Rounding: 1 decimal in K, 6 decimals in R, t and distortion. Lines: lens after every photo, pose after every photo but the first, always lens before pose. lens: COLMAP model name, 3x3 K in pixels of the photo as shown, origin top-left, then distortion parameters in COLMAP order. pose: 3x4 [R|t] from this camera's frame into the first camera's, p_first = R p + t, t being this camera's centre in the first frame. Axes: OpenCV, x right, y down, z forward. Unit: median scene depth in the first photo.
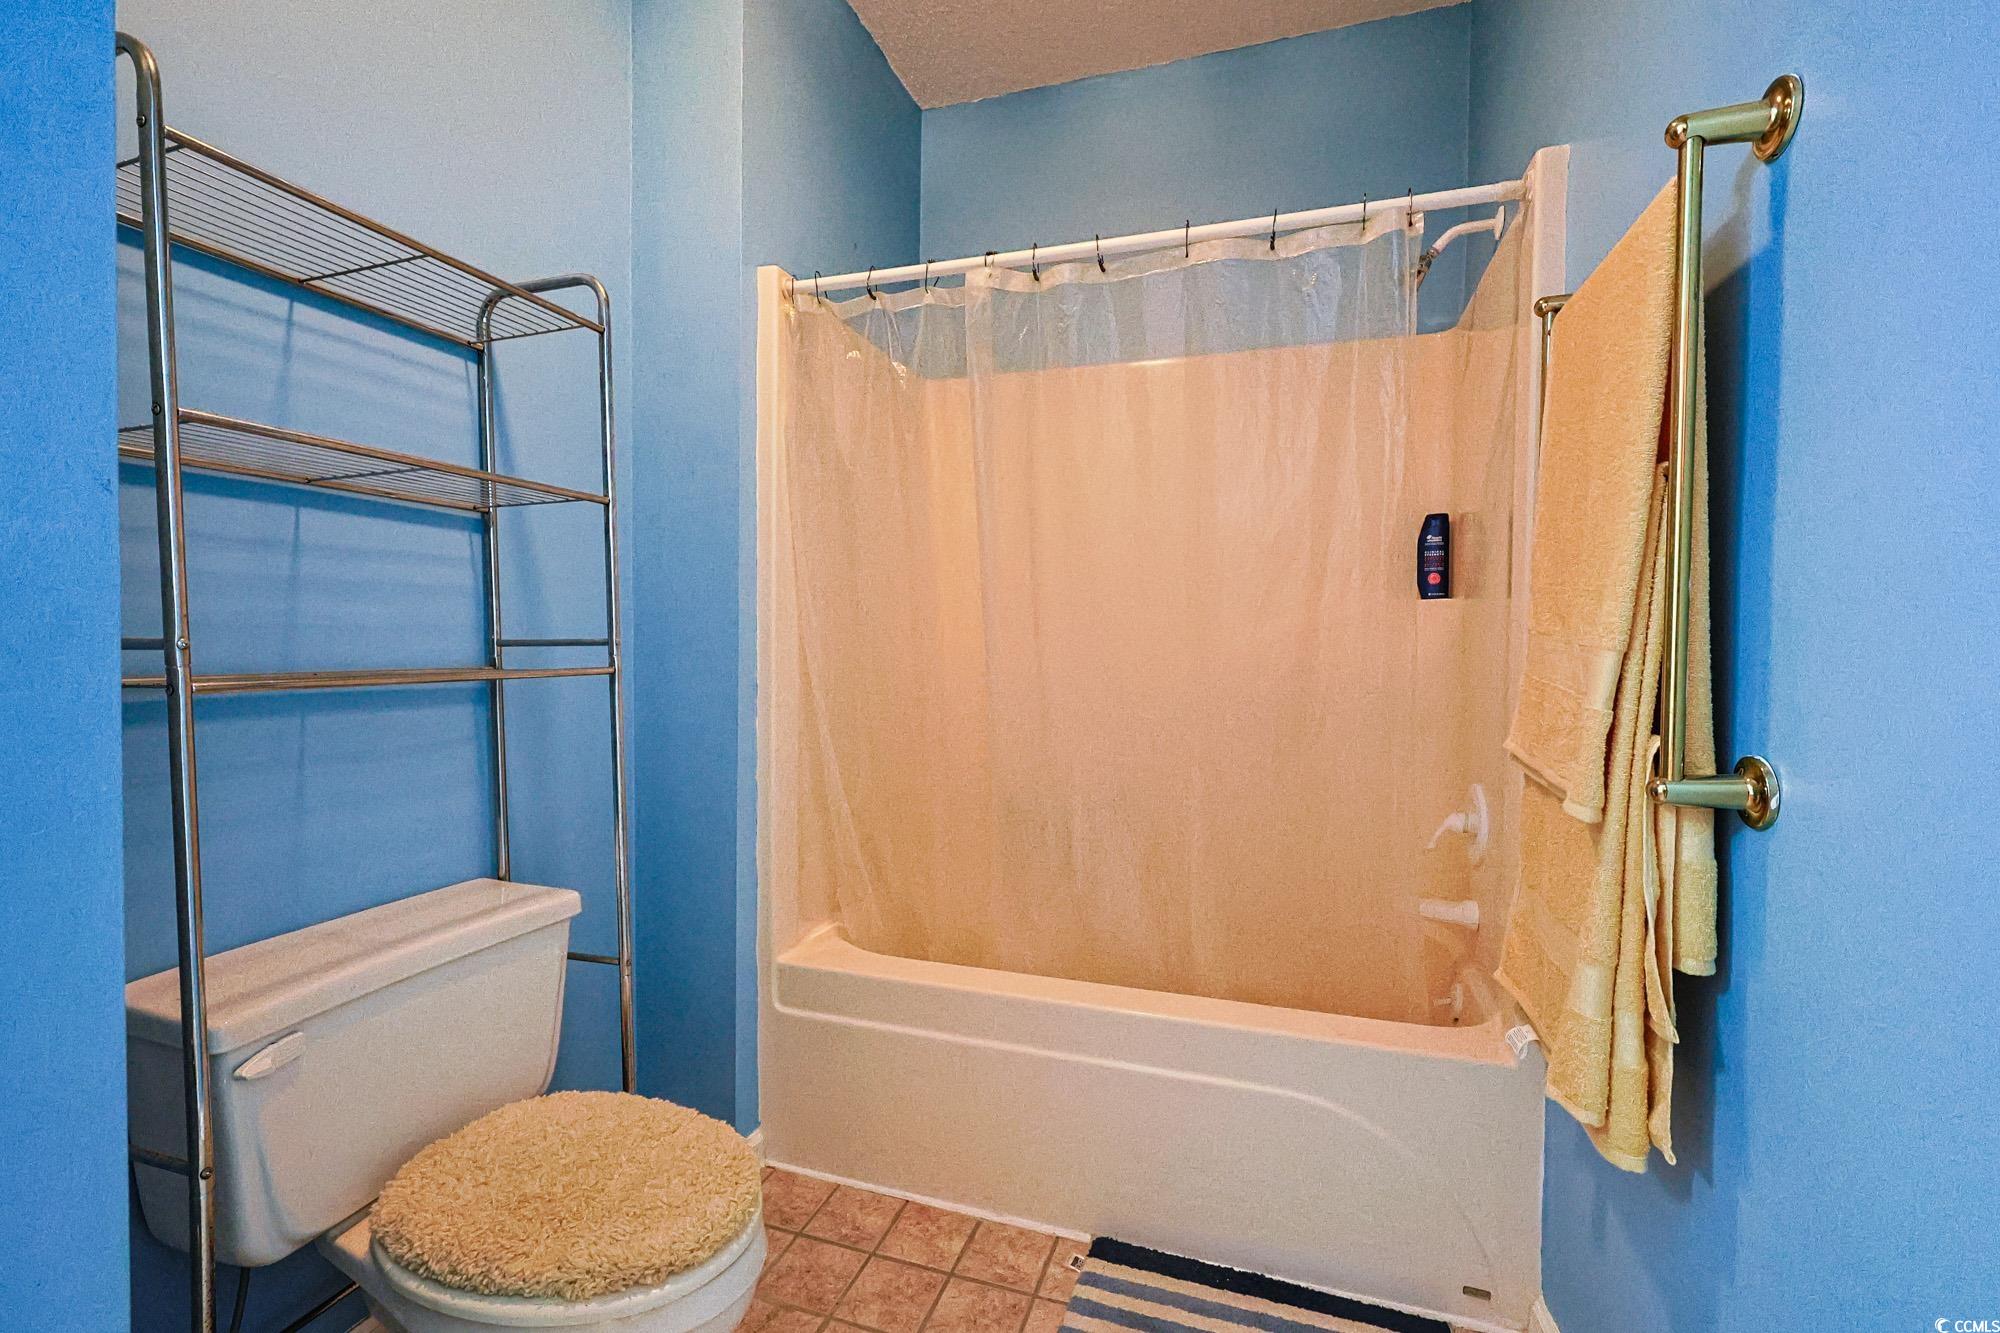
lens RADIAL K [[857.1, 0, 999.9], [0, 857.1, 674.5], [0, 0, 1]] dist [-0.010255, 0.000878]
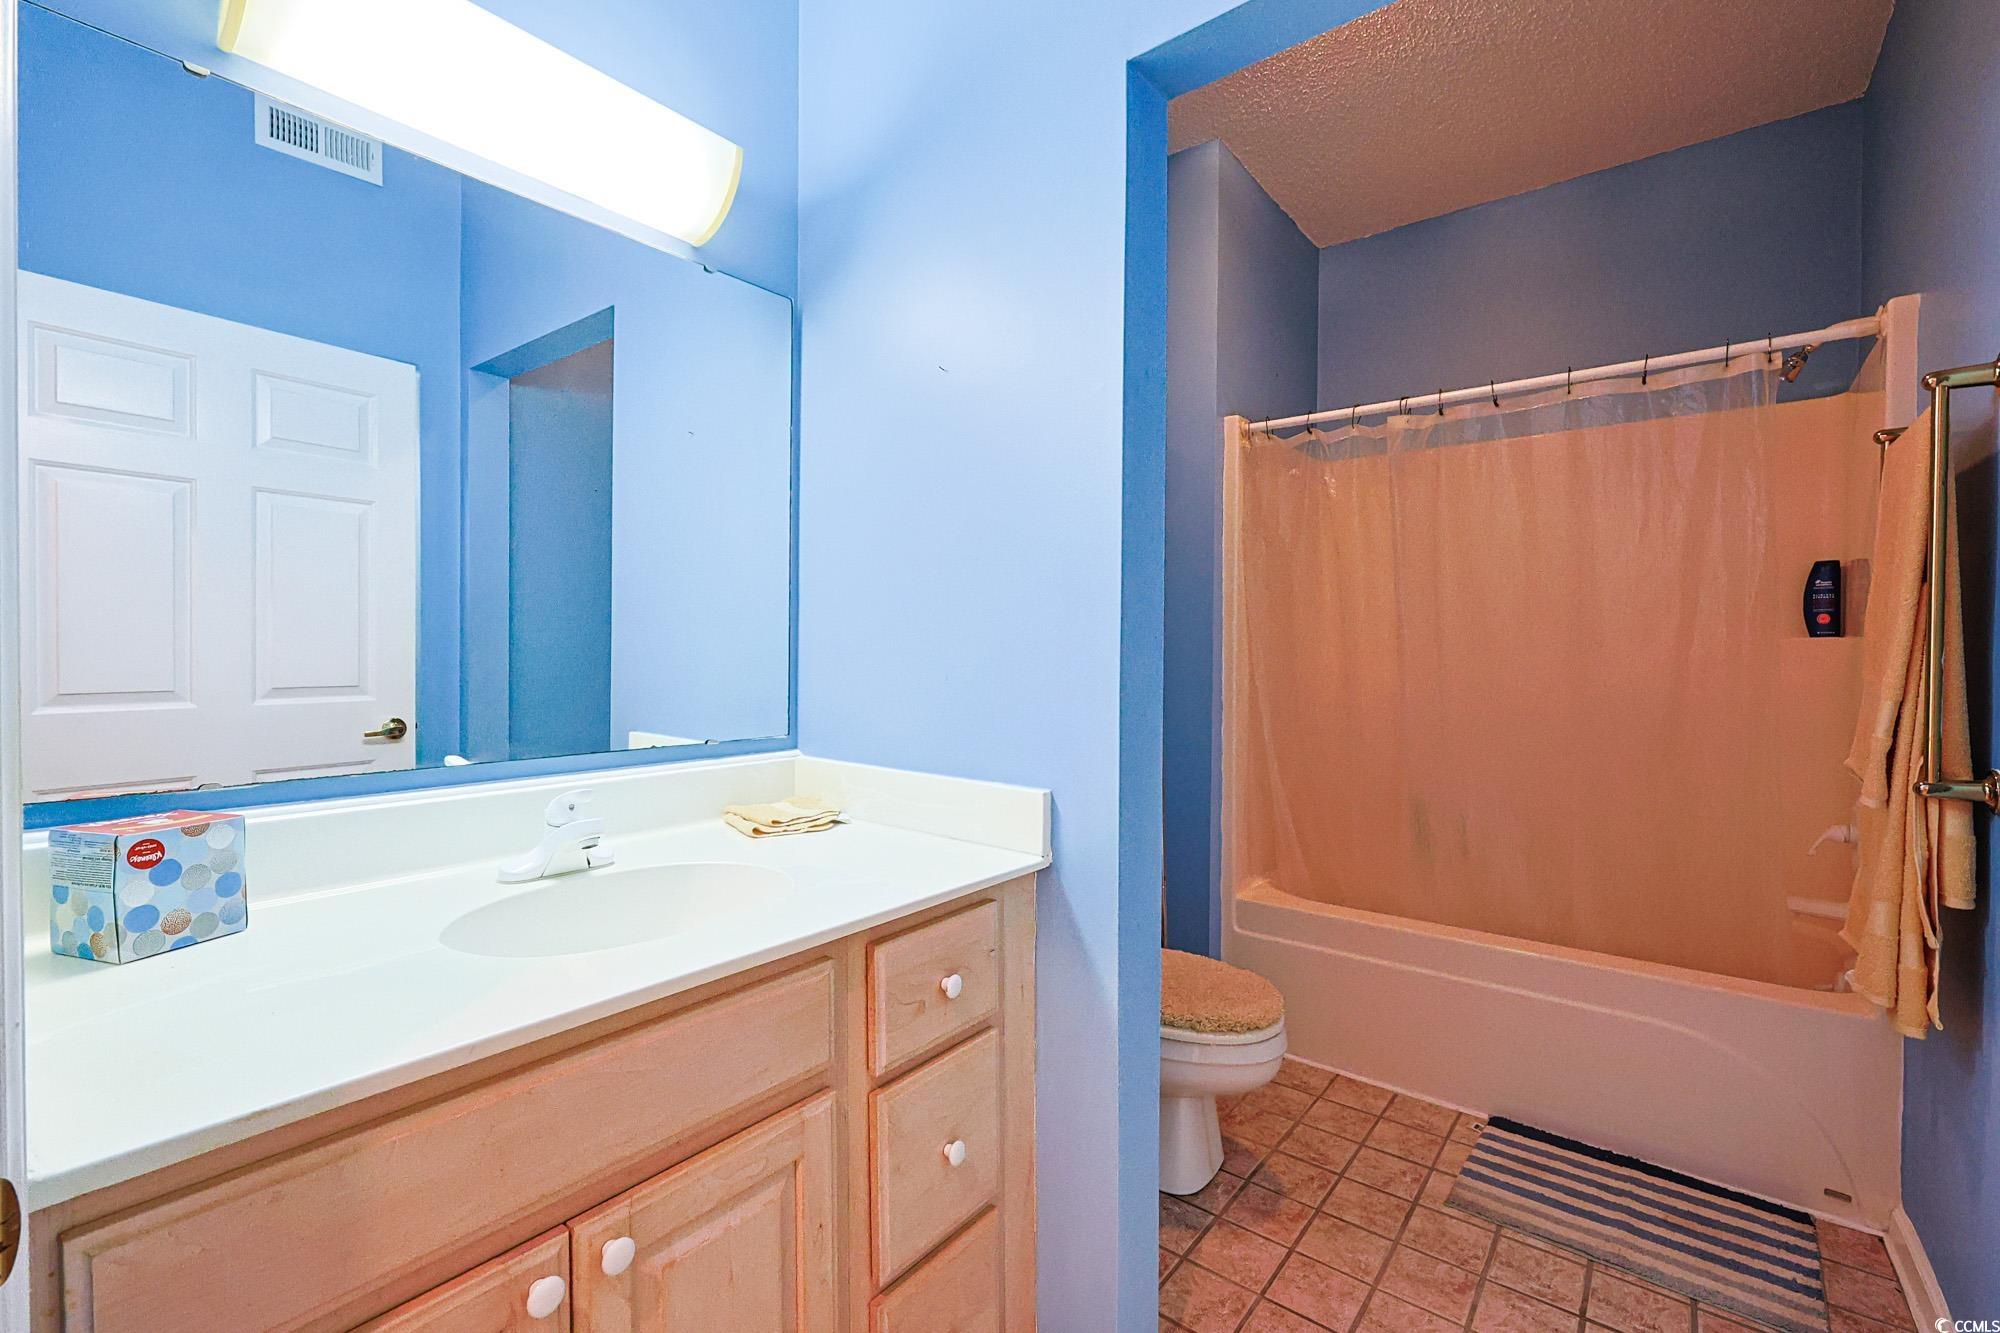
lens RADIAL K [[857.1, 0, 996.8], [0, 857.1, 665.2], [0, 0, 1]] dist [-0.010255, 0.000878]
pose [[0.935123, 0.002801, -0.354312, -0.149112], [-0.011100, 0.999710, -0.021392, -0.021745], [0.354149, 0.023937, 0.934883, -0.573080]]
